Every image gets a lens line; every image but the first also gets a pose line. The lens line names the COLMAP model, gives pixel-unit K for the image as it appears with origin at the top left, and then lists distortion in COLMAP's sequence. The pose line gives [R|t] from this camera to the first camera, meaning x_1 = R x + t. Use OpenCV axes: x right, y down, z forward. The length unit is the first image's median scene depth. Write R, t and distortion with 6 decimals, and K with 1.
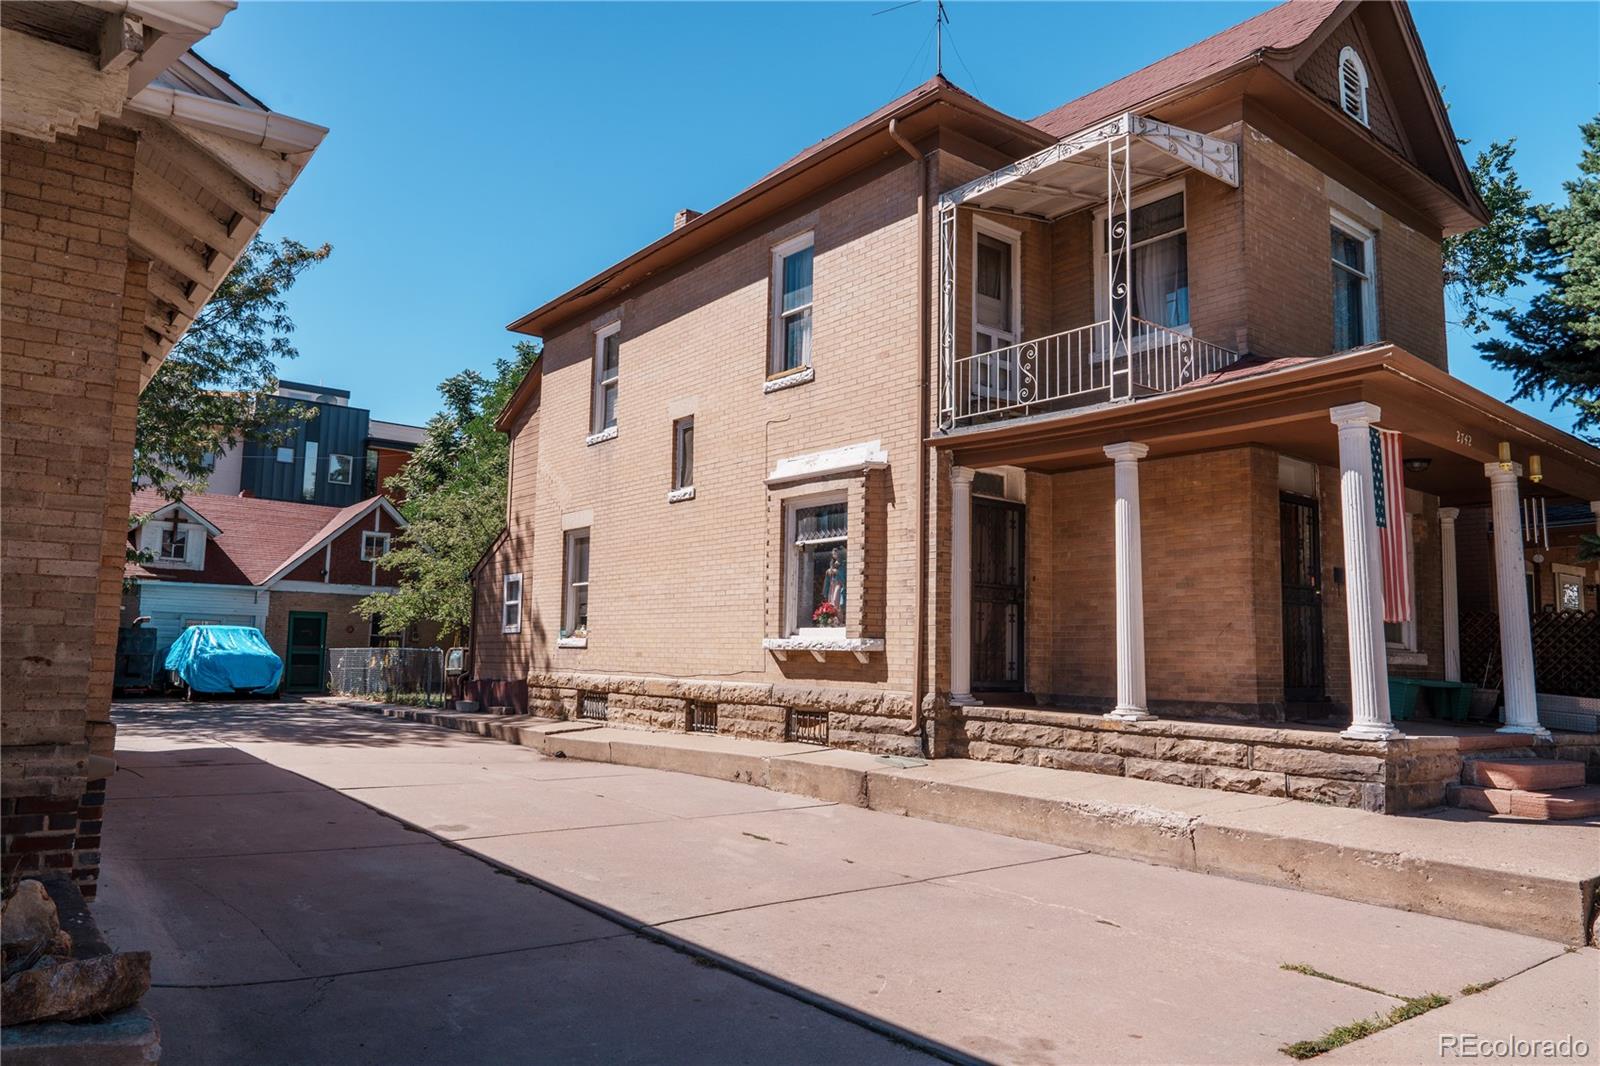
lens RADIAL K [[1074.6, 0, 800.7], [0, 1074.6, 536.0], [0, 0, 1]] dist [-0.009398, 0.005672]
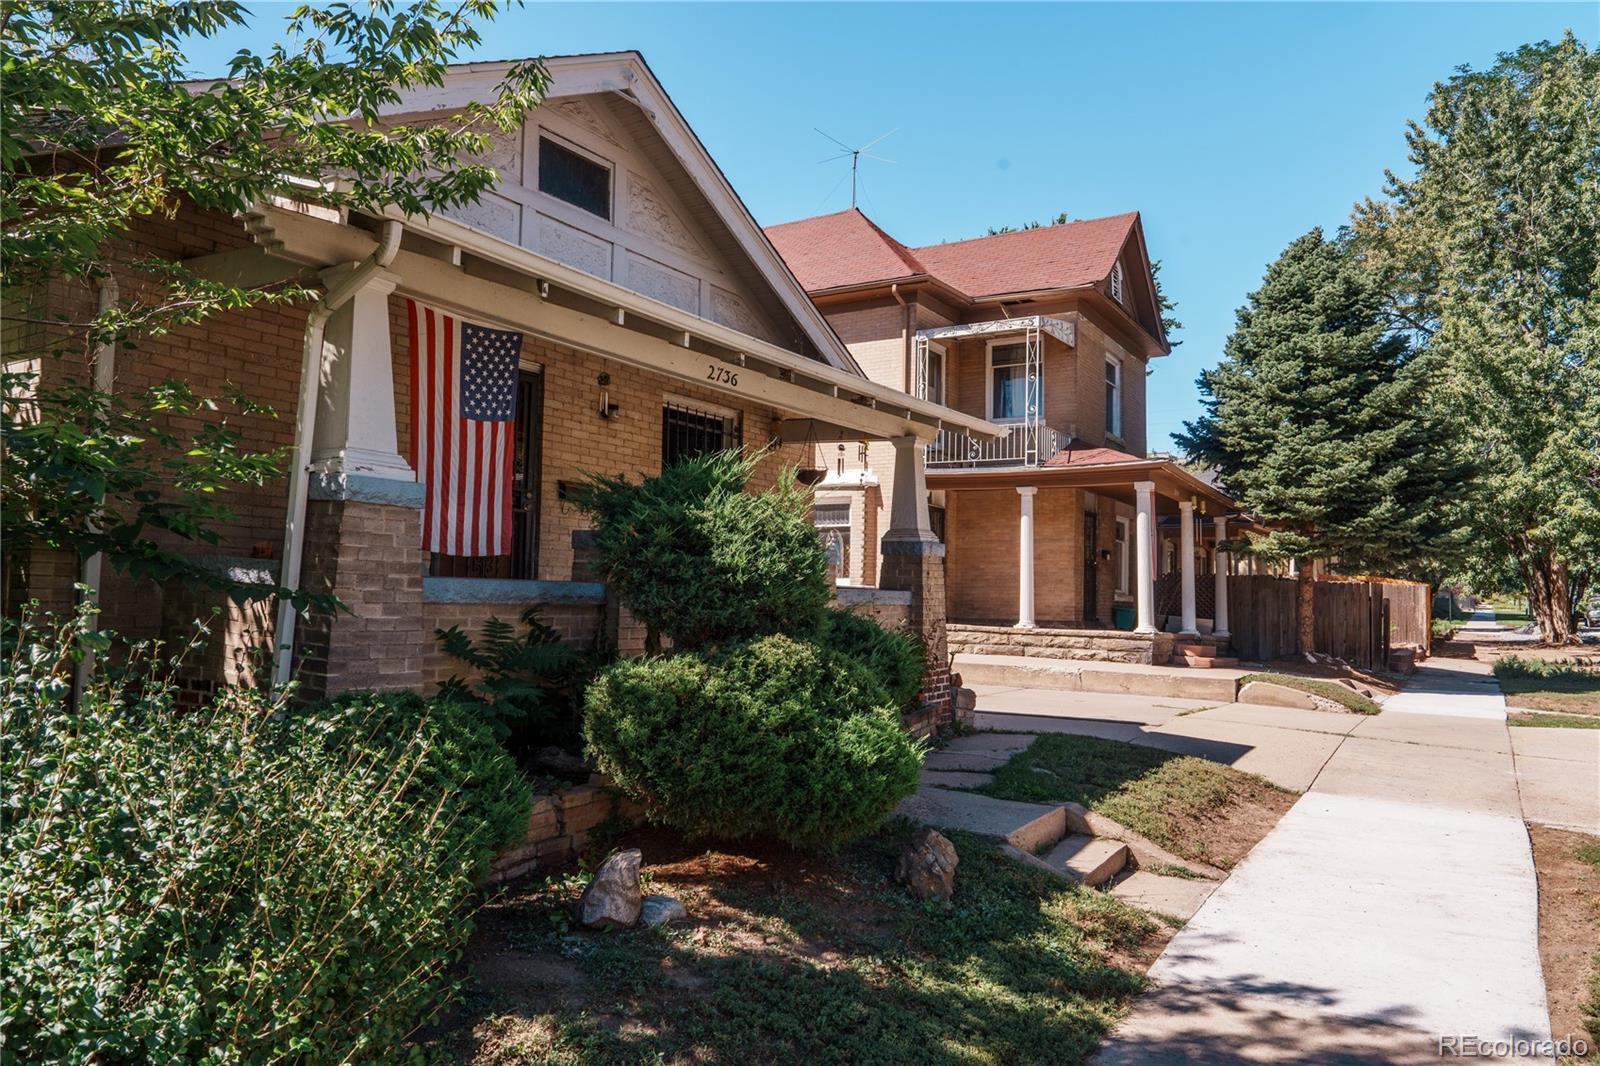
lens RADIAL K [[1074.6, 0, 807.3], [0, 1074.6, 538.1], [0, 0, 1]] dist [-0.009398, 0.005672]
pose [[0.943856, 0.021139, 0.329679, -0.580220], [-0.039831, 0.997952, 0.050045, -0.061322], [-0.327946, -0.060367, 0.942766, -0.573933]]
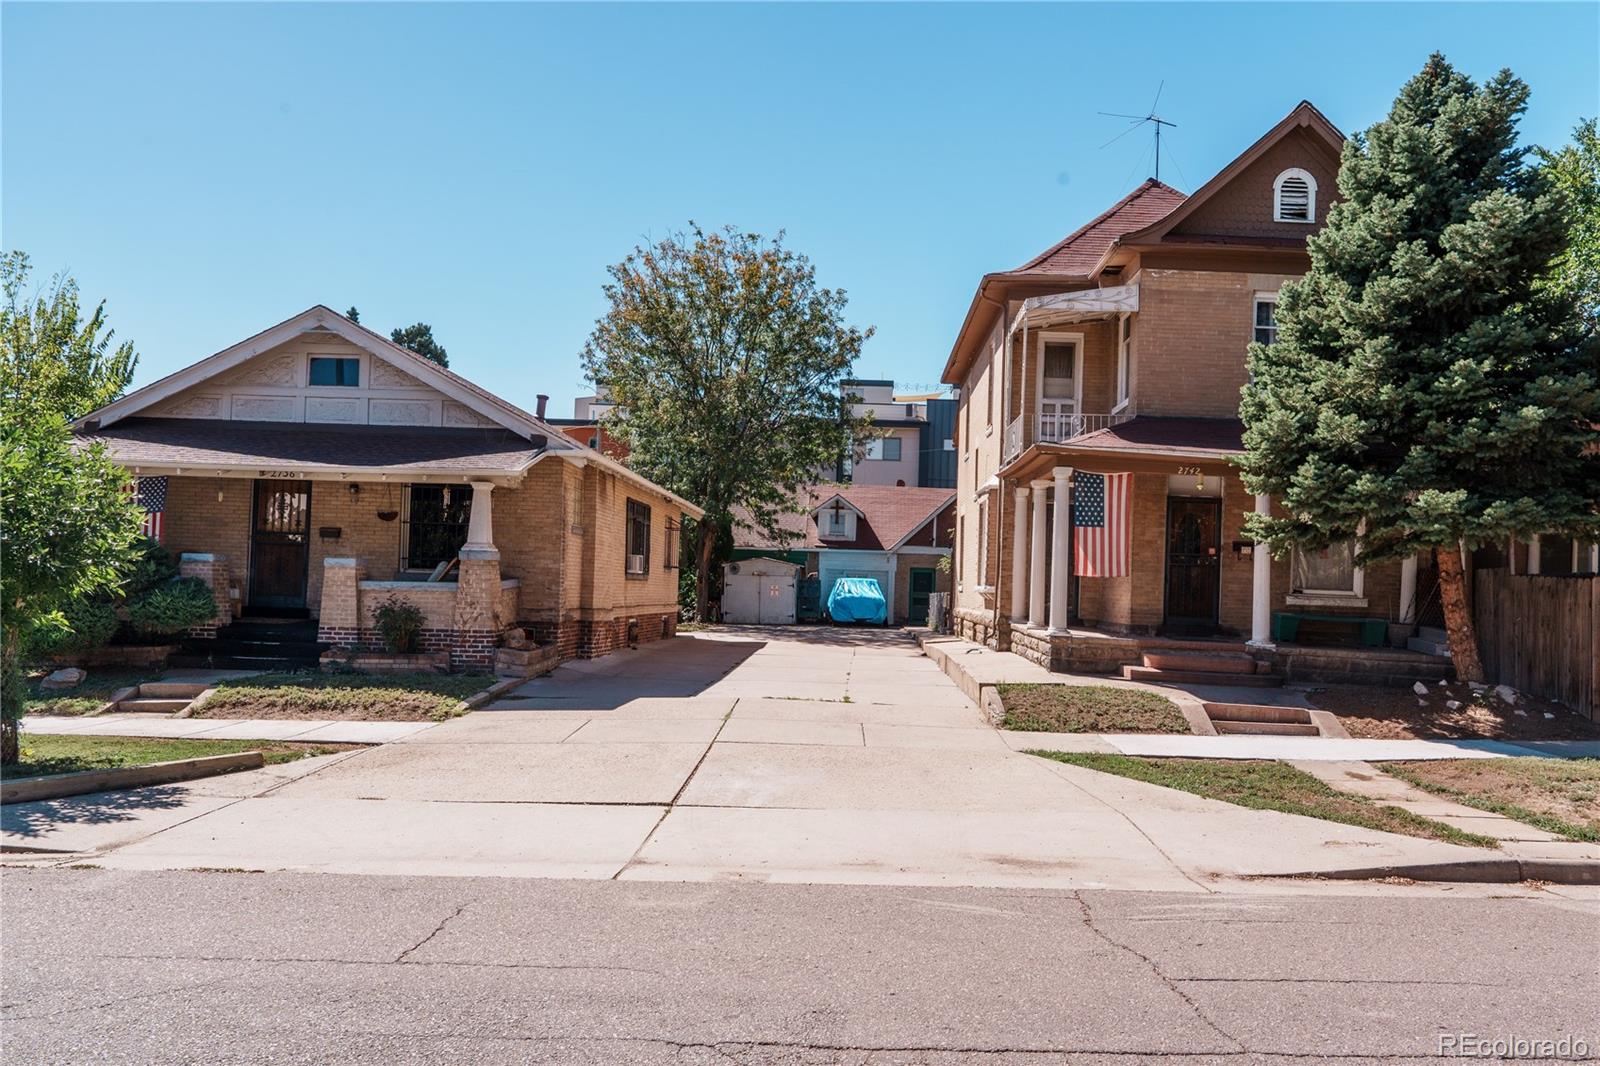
lens RADIAL K [[1166.4, 0, 847.0], [0, 1166.4, 583.7], [0, 0, 1]] dist [-0.014027, 0.004022]
pose [[0.779349, 0.003364, -0.626581, 1.058081], [0.052721, 0.996088, 0.070923, -0.055545], [0.624368, -0.088307, 0.776123, -0.619483]]
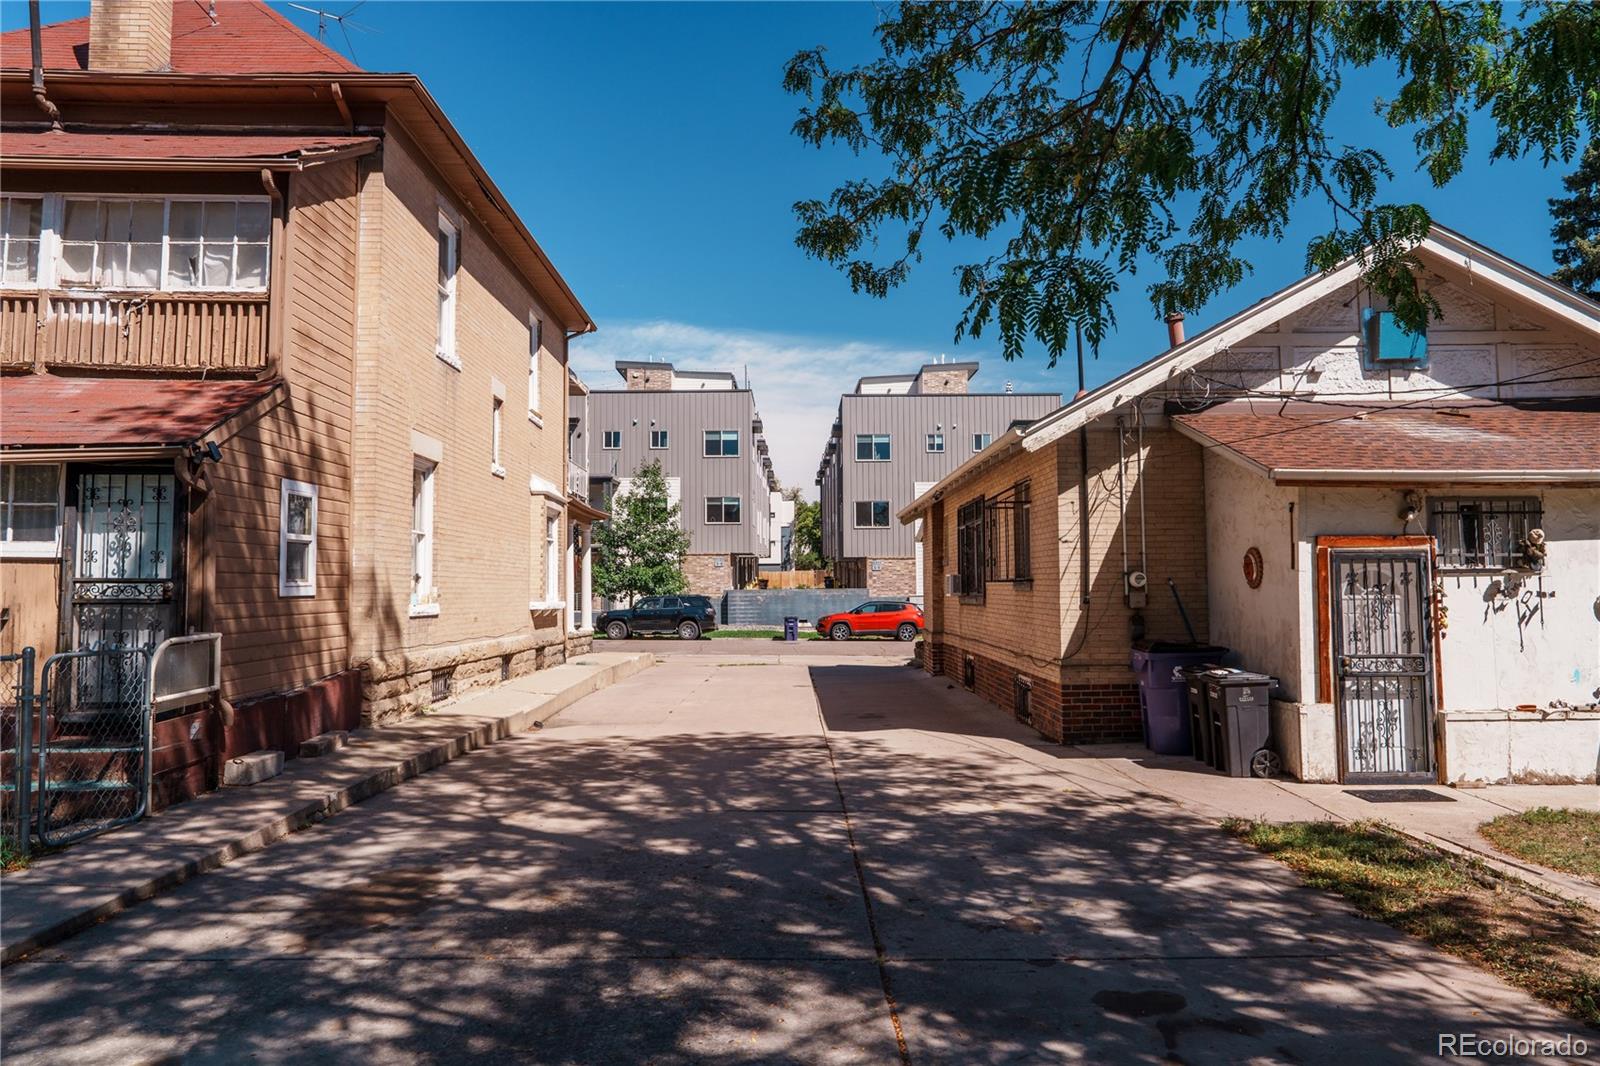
lens RADIAL K [[1074.6, 0, 809.8], [0, 1074.6, 527.1], [0, 0, 1]] dist [-0.009398, 0.005672]
pose [[-0.794699, 0.024906, 0.606493, -1.289739], [-0.074451, 0.987614, -0.138112, 0.183104], [-0.602421, -0.154911, -0.783002, 2.092376]]
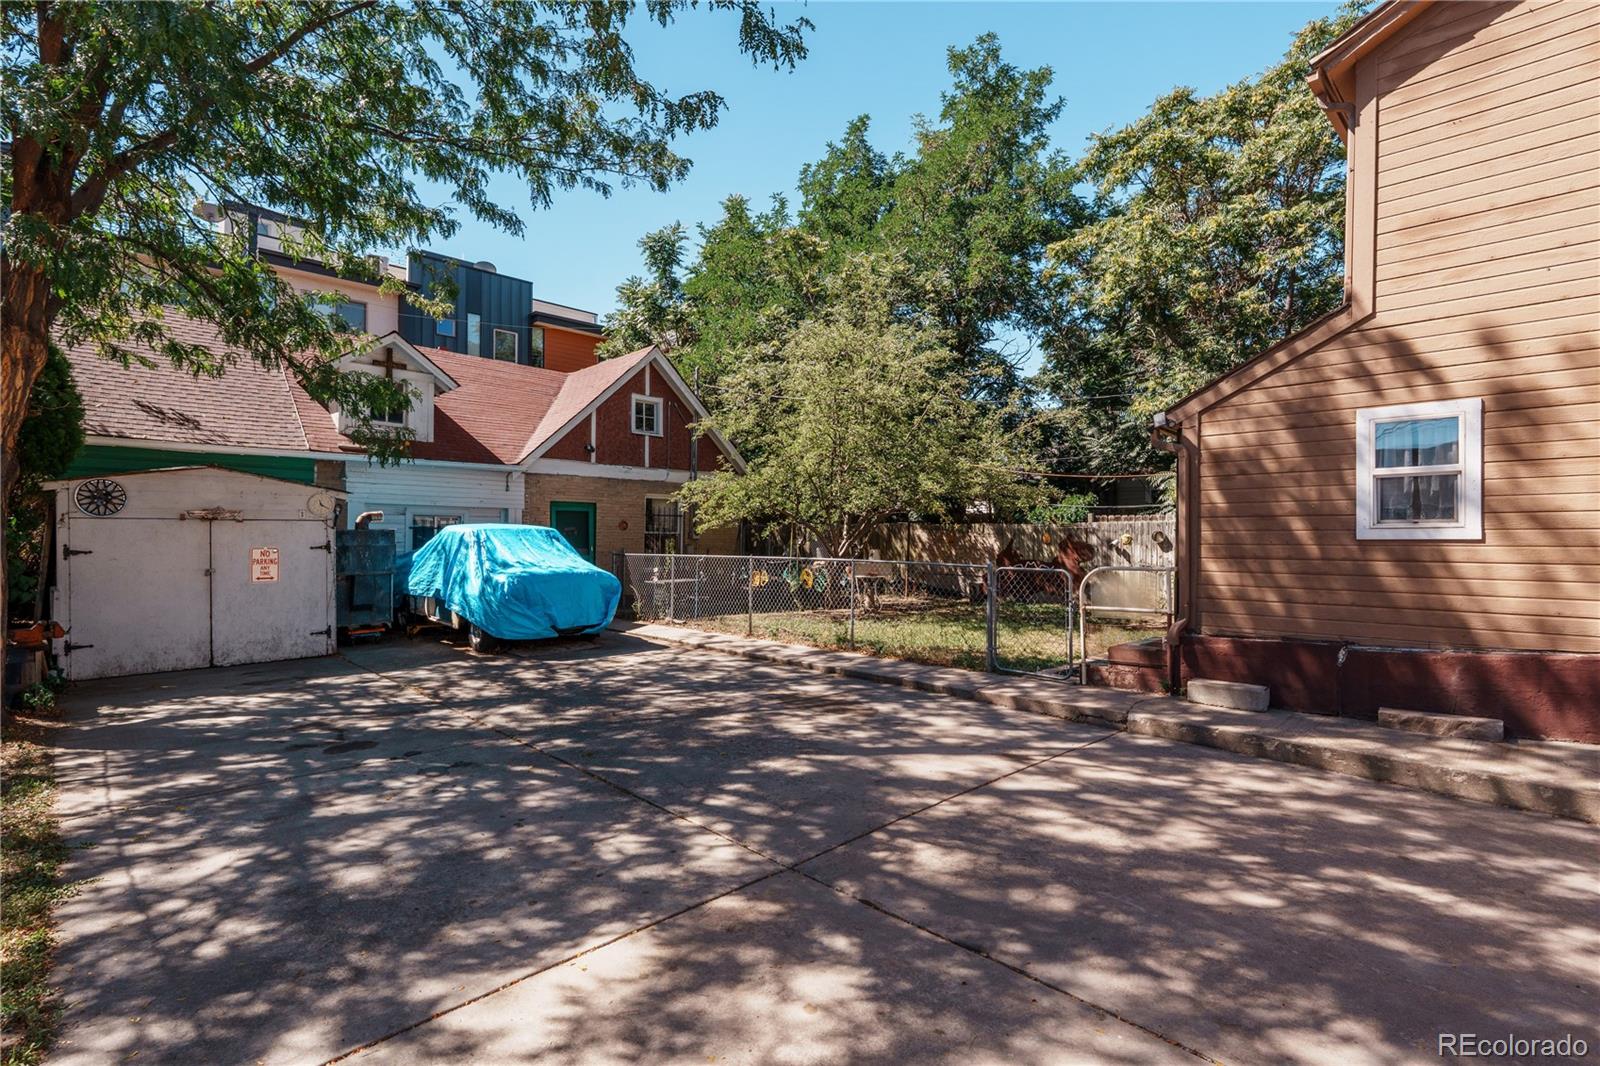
lens RADIAL K [[742.6, 0, 799.3], [0, 742.6, 535.0], [0, 0, 1]] dist [0.000466, -0.002289]
pose [[0.993542, -0.011831, 0.112847, -0.918994], [-0.000639, 0.993949, 0.109837, 0.093424], [-0.113464, -0.109200, 0.987523, 1.217754]]
